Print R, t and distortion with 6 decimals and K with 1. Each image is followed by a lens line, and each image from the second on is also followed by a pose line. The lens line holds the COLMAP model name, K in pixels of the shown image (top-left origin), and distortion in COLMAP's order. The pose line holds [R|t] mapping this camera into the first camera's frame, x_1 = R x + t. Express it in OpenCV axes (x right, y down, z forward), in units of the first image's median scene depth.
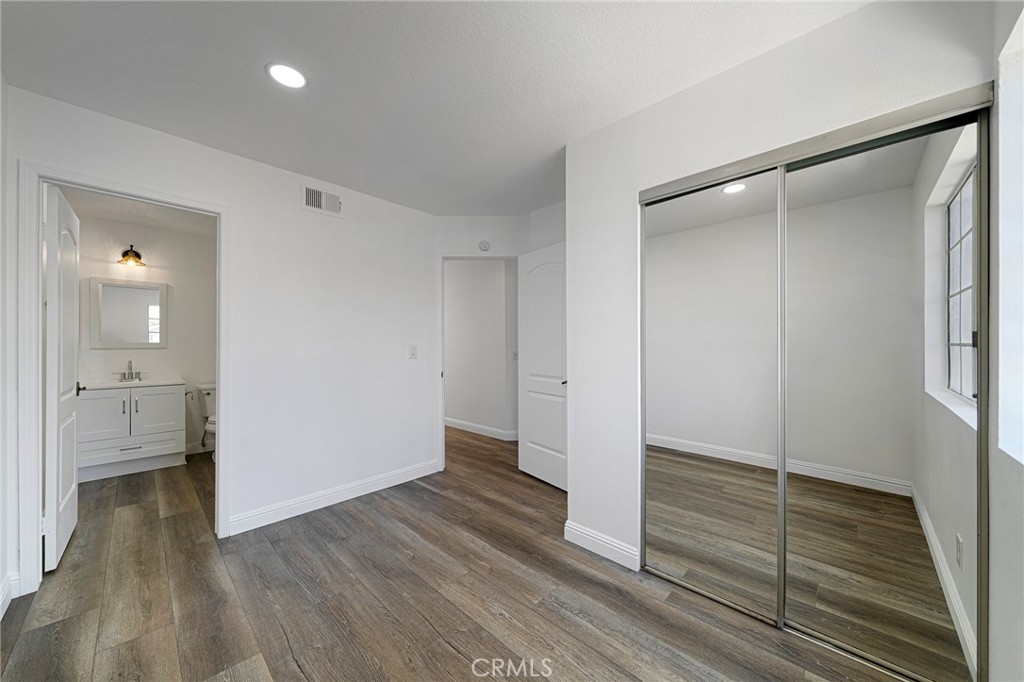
lens RADIAL K [[352.4, 0, 508.0], [0, 352.4, 342.8], [0, 0, 1]] dist [-0.000897, -0.000123]
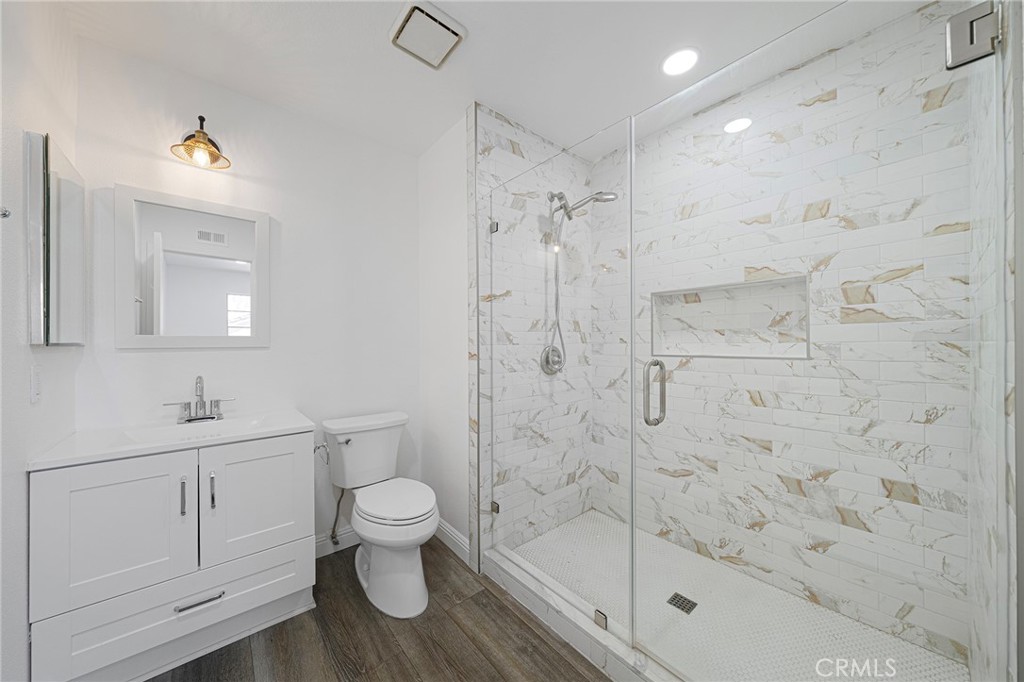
lens RADIAL K [[345.9, 0, 512.0], [0, 345.9, 341.0], [0, 0, 1]] dist [-0.001367, -0.000086]
pose [[0.995118, -0.002838, -0.098656, -0.636645], [0.002937, 0.999995, 0.000858, 0.007492], [0.098653, -0.001143, 0.995121, 0.604143]]
